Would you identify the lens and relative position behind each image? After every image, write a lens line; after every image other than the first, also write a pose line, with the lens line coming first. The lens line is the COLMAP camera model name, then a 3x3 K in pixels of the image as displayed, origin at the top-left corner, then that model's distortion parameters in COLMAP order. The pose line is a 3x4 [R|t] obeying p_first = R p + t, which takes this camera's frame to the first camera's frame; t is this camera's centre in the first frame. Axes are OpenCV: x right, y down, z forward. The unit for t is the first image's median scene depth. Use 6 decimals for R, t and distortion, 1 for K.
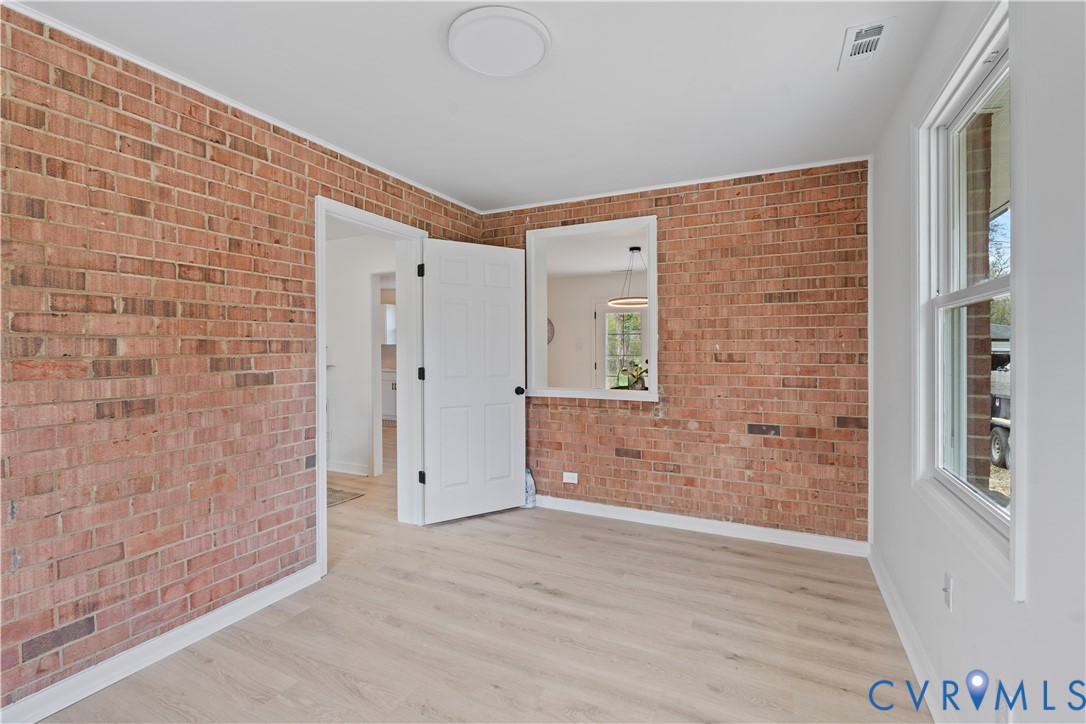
lens RADIAL K [[508.5, 0, 540.4], [0, 508.5, 350.7], [0, 0, 1]] dist [0.000600, 0.000081]
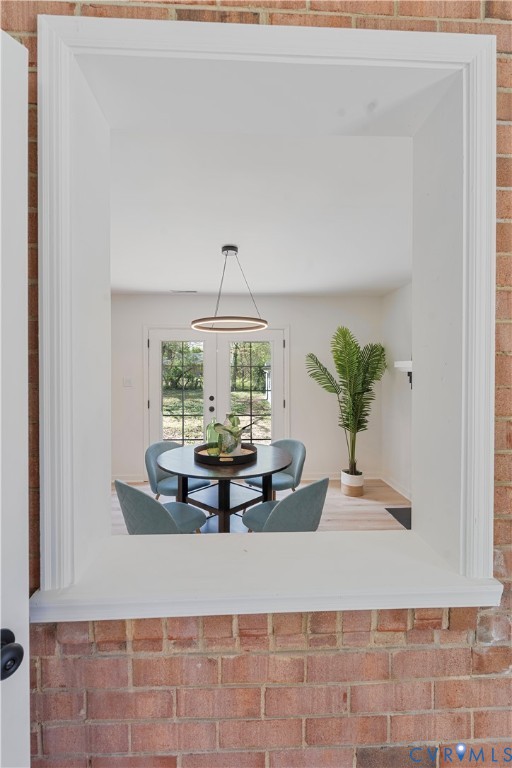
lens RADIAL K [[347.0, 0, 256.4], [0, 347.0, 372.3], [0, 0, 1]] dist [-0.002375, -0.000486]
pose [[0.877750, -0.001102, 0.479118, -0.013541], [-0.001110, 0.999990, 0.004334, -0.047302], [-0.479118, -0.004336, 0.877740, 0.812328]]
